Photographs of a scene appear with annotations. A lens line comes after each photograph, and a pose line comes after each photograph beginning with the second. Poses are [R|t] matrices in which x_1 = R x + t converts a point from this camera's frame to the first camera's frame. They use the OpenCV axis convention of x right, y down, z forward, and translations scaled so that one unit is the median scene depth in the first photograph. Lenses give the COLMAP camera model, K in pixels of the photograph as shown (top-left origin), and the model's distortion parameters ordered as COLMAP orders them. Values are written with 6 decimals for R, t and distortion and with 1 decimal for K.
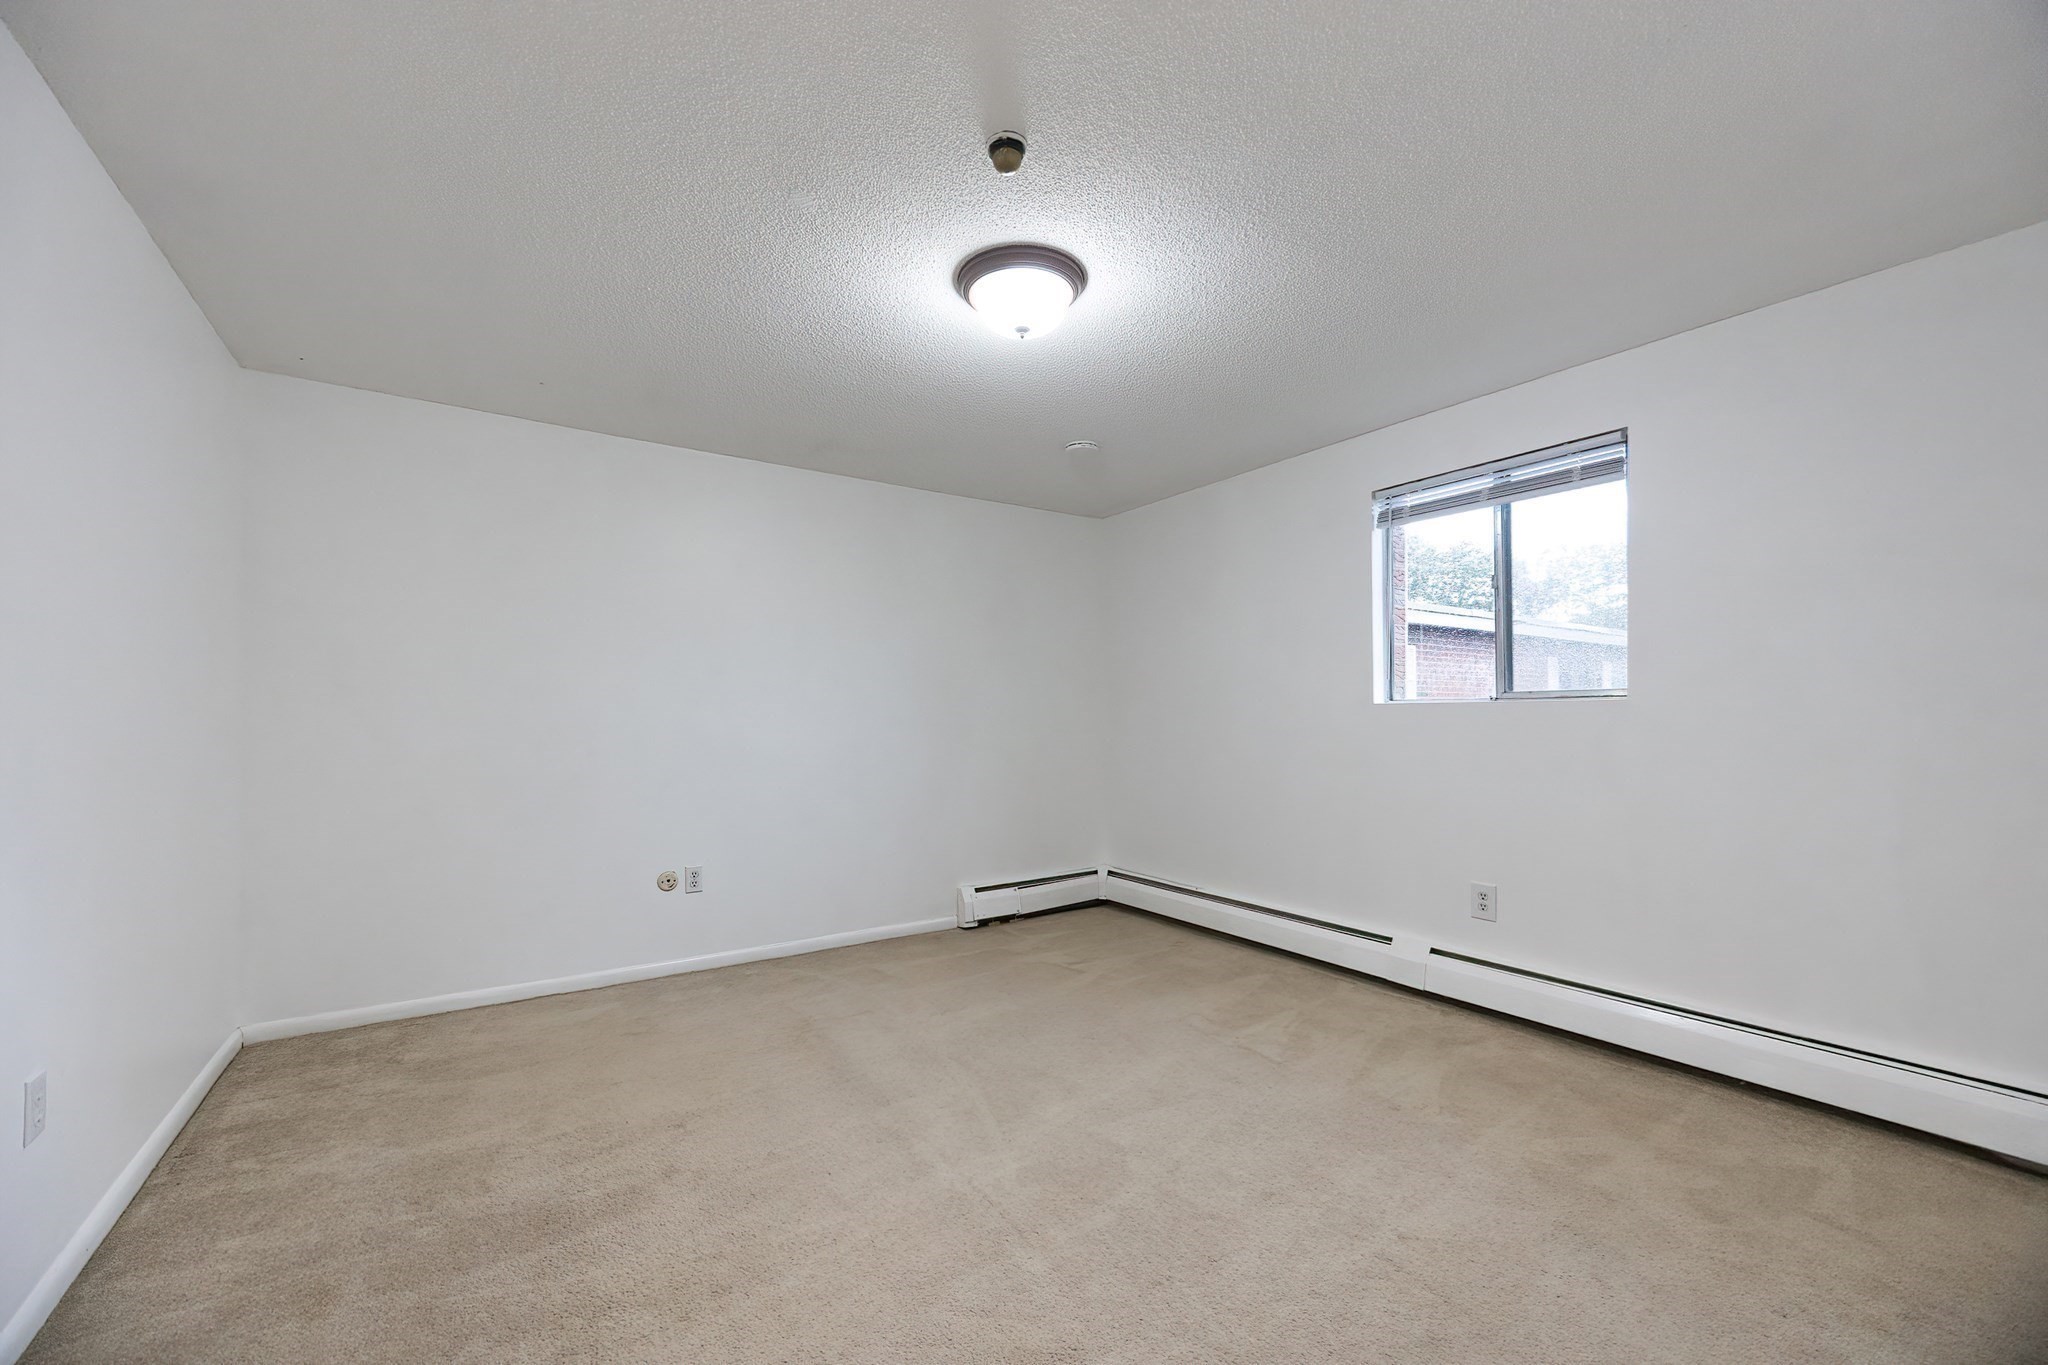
lens RADIAL K [[793.4, 0, 1024.0], [0, 793.4, 682.5], [0, 0, 1]] dist [-0.000470, -0.000128]
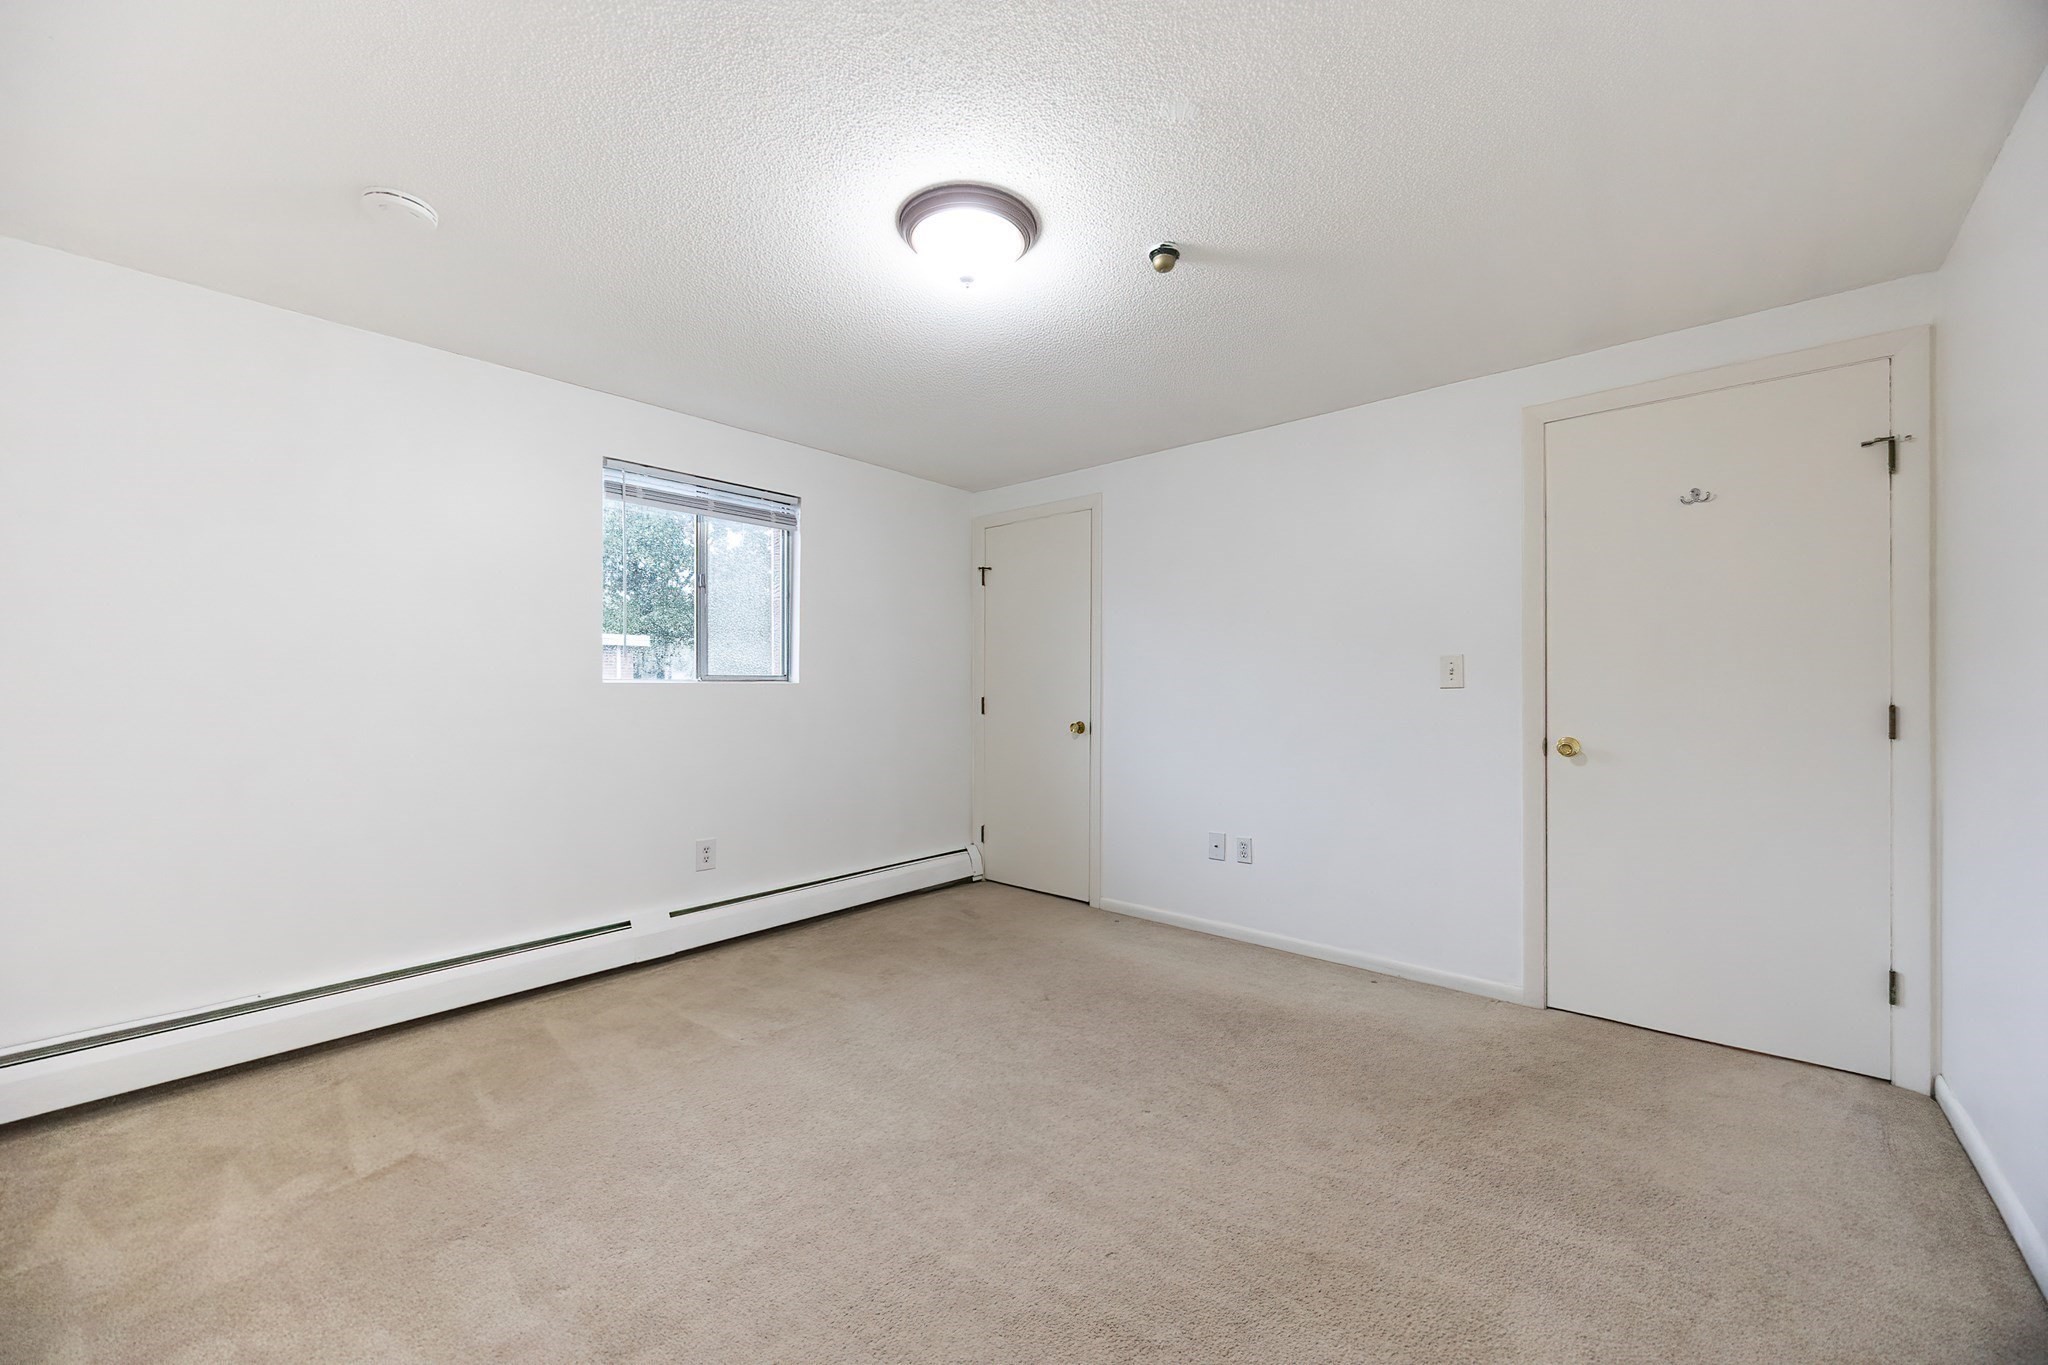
lens RADIAL K [[793.4, 0, 1024.0], [0, 793.4, 682.5], [0, 0, 1]] dist [-0.000470, -0.000128]
pose [[-0.229564, 0.000044, 0.973294, -0.664523], [-0.039981, 0.999155, -0.009476, 0.014474], [-0.972472, -0.041089, -0.229368, 0.819452]]
